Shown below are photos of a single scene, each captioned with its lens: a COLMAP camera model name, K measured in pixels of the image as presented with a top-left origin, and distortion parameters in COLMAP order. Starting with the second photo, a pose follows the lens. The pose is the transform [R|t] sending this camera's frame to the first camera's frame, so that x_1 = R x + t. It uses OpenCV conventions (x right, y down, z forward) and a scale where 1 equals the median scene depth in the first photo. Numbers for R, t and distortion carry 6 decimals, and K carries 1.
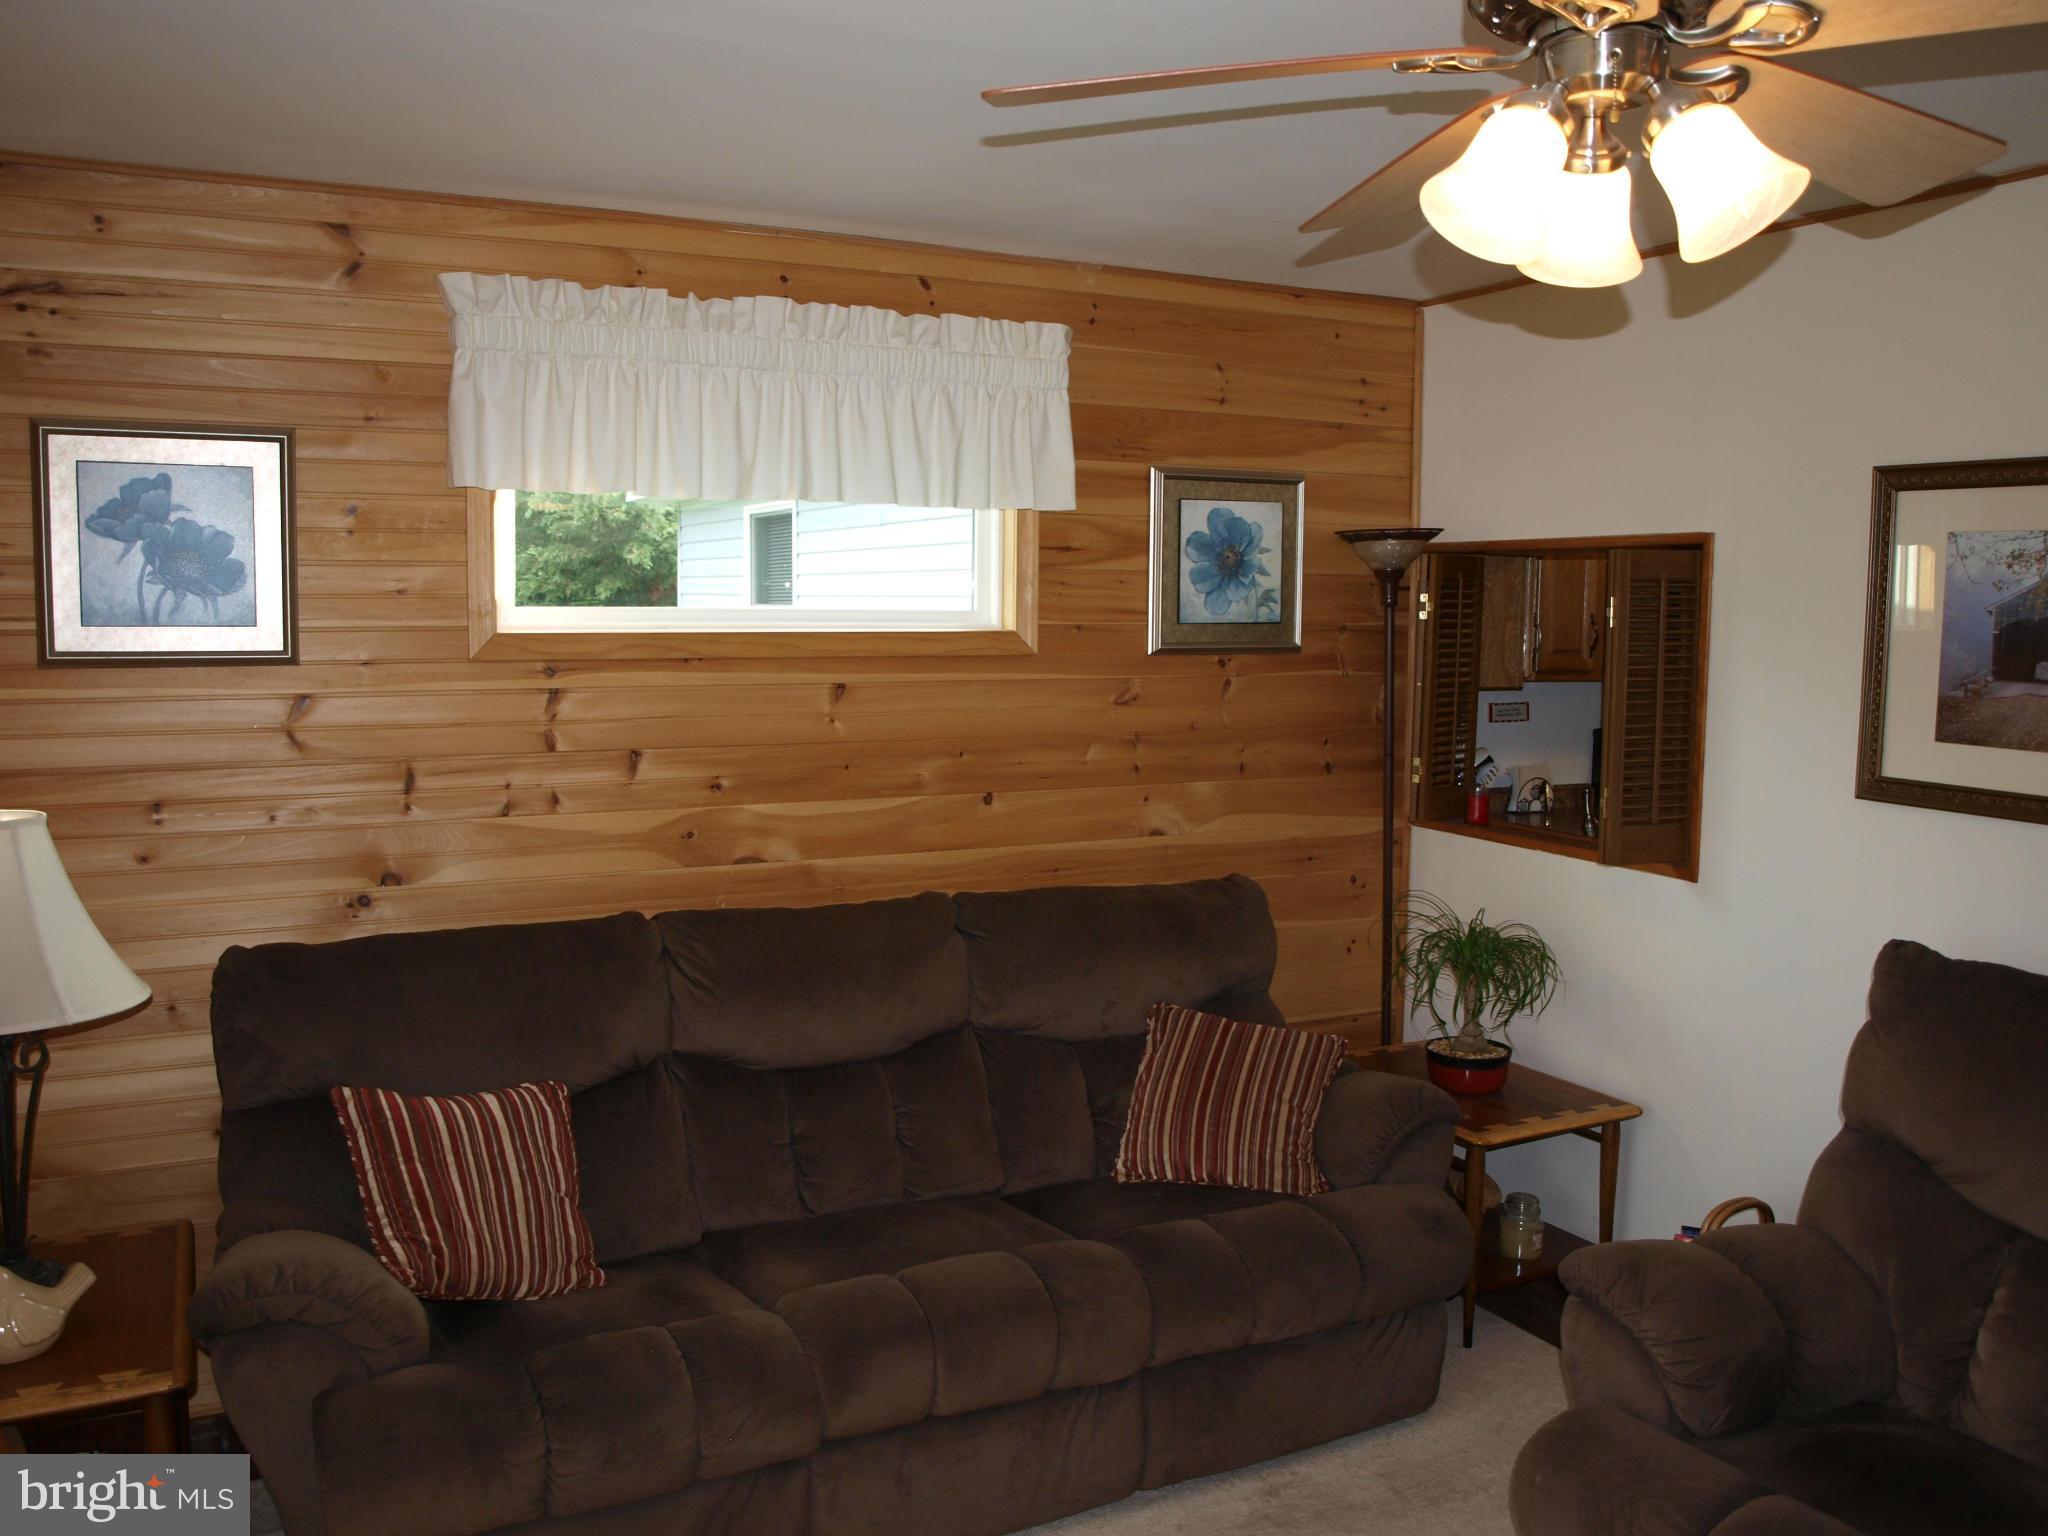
lens RADIAL K [[1639.2, 0, 1015.7], [0, 1639.2, 742.2], [0, 0, 1]] dist [-0.112866, 0.076968]
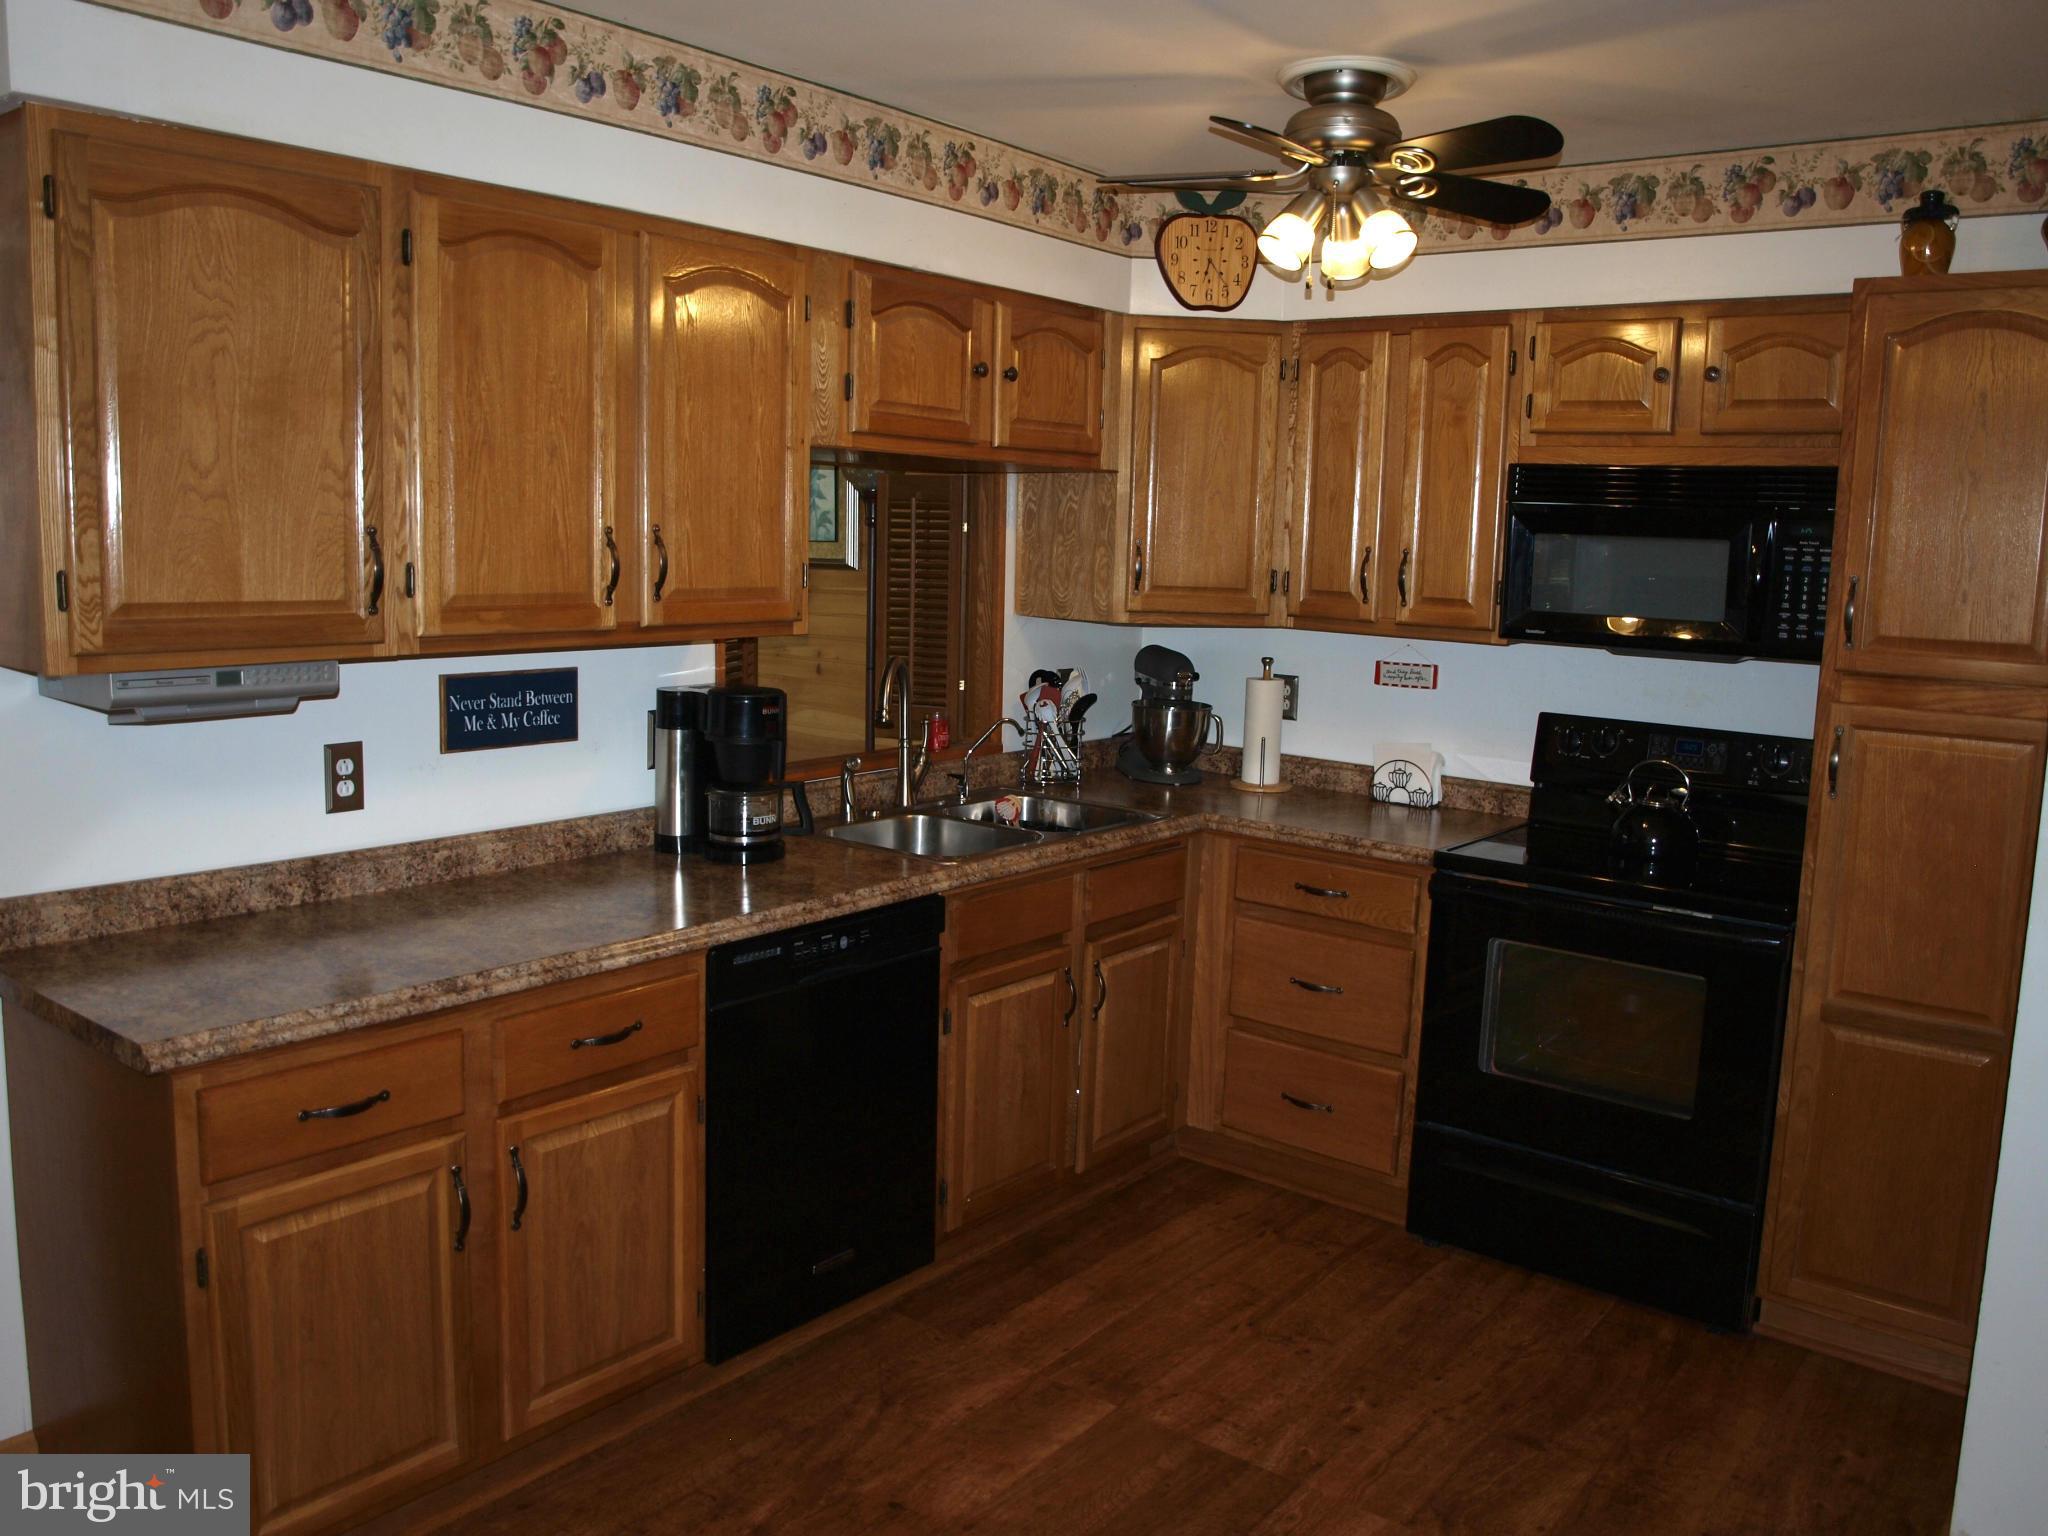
lens RADIAL K [[1639.2, 0, 1015.7], [0, 1639.2, 742.2], [0, 0, 1]] dist [-0.112866, 0.076968]
pose [[0.414604, 0.116141, -0.902560, 1.252558], [-0.107168, 0.991152, 0.078312, -0.037965], [0.903669, 0.064257, 0.423382, 0.652520]]
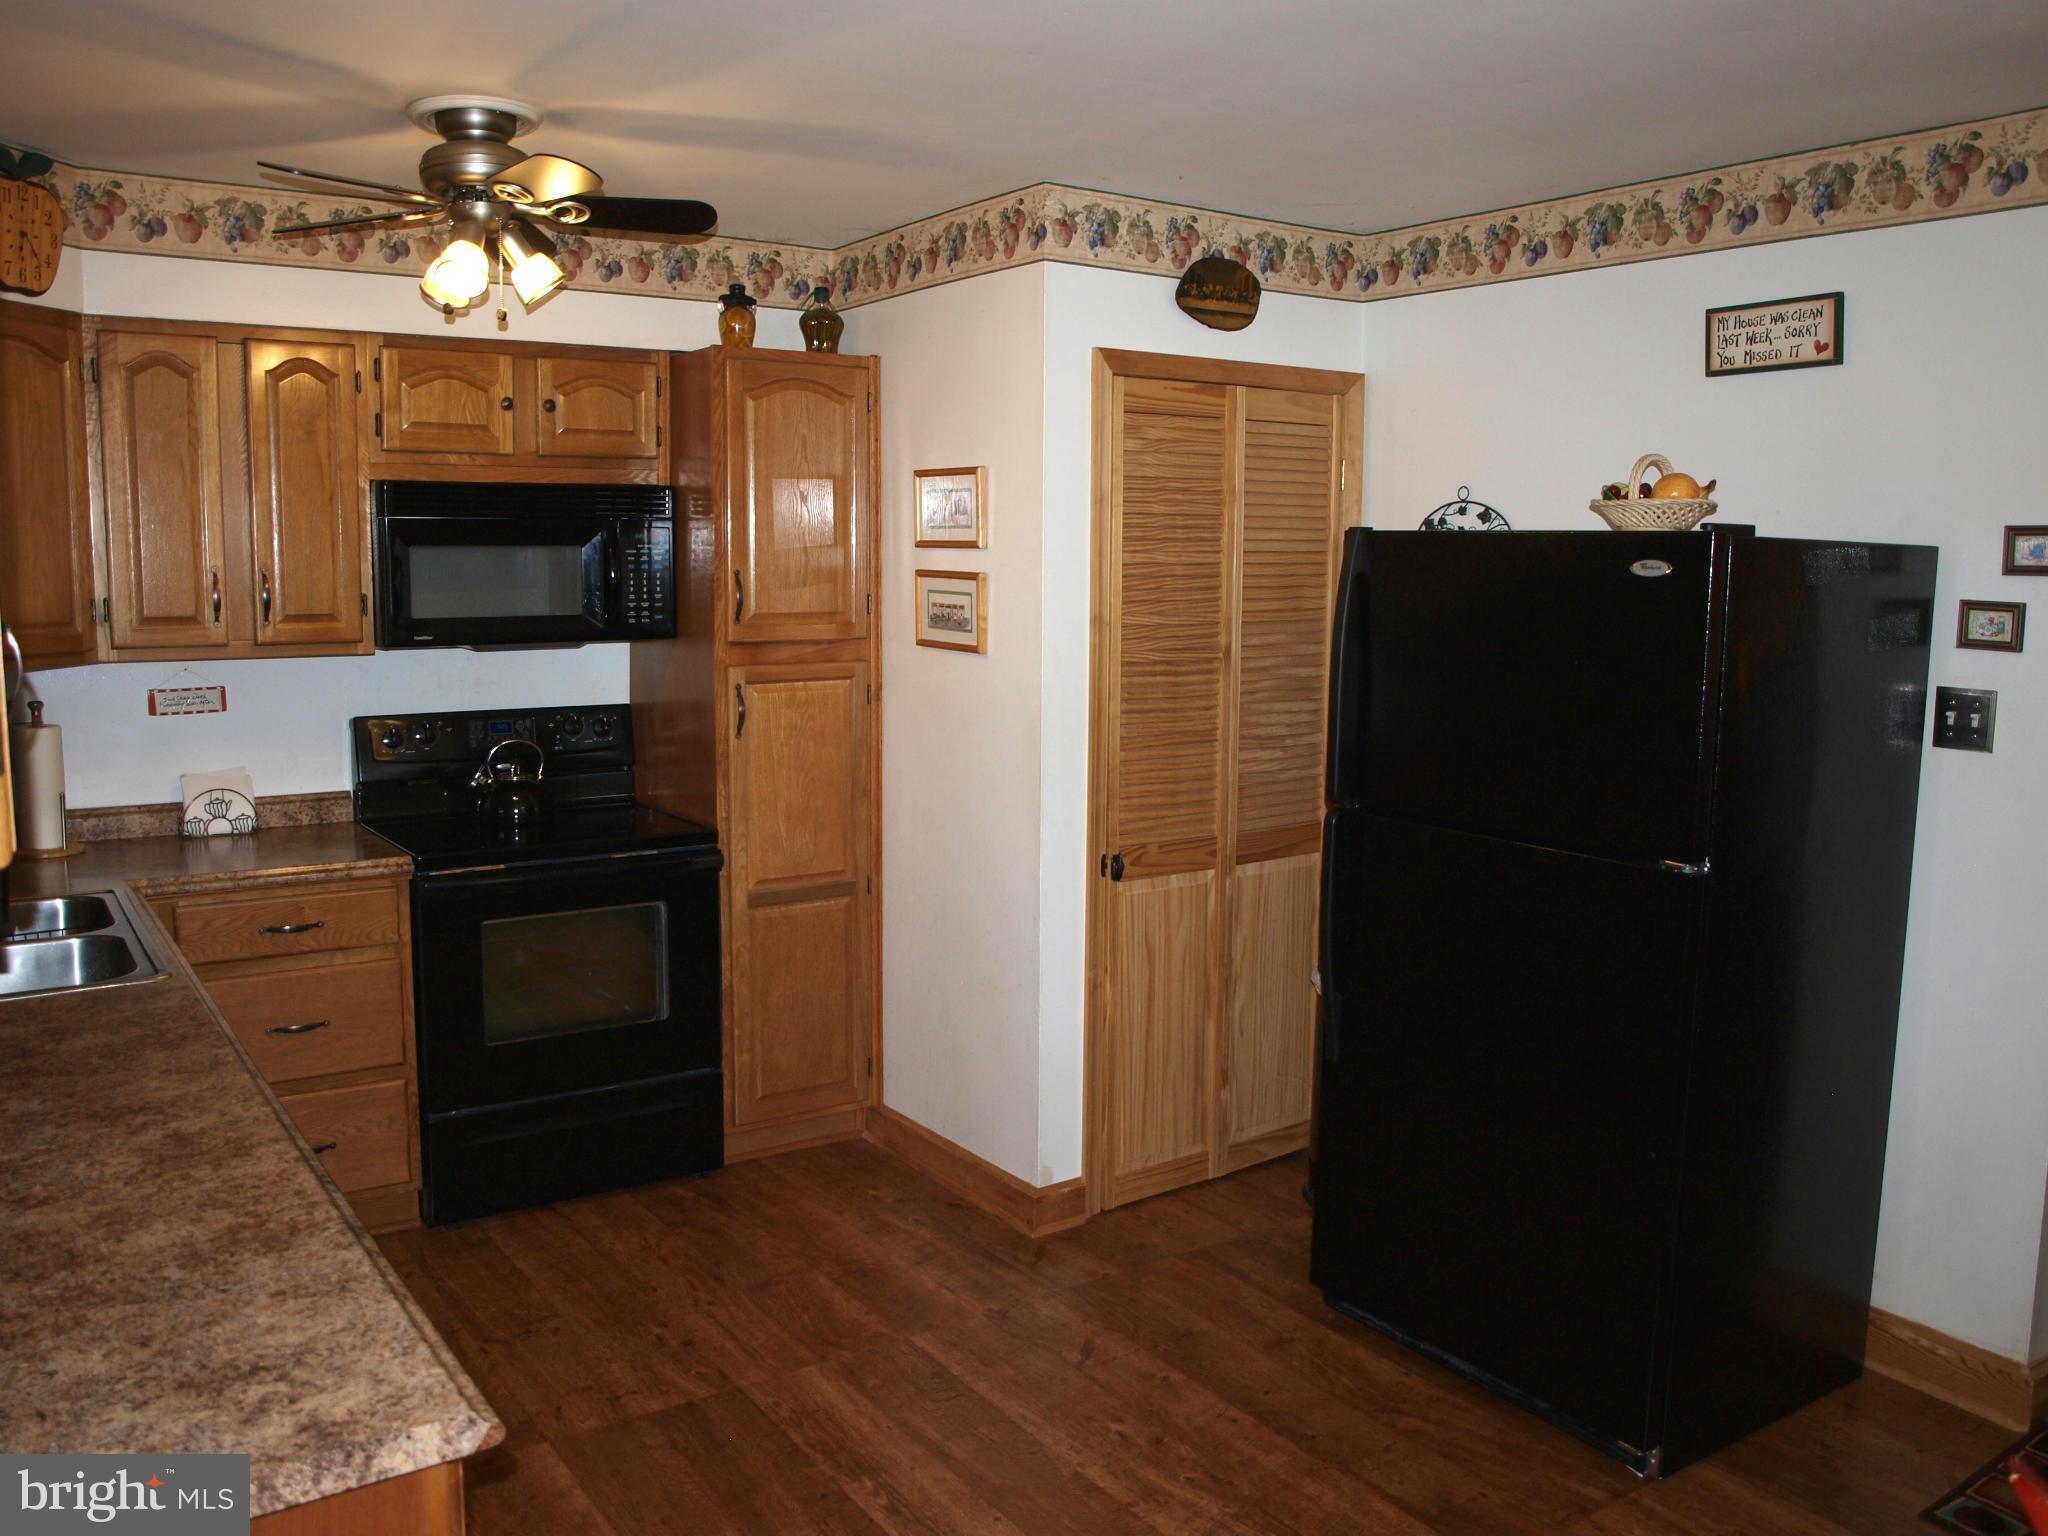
lens RADIAL K [[1639.2, 0, 1015.7], [0, 1639.2, 742.2], [0, 0, 1]] dist [-0.112866, 0.076968]
pose [[0.991375, -0.024215, 0.128800, 0.775221], [0.020397, 0.999315, 0.030882, -0.020105], [-0.129459, -0.027989, 0.991190, 0.294094]]
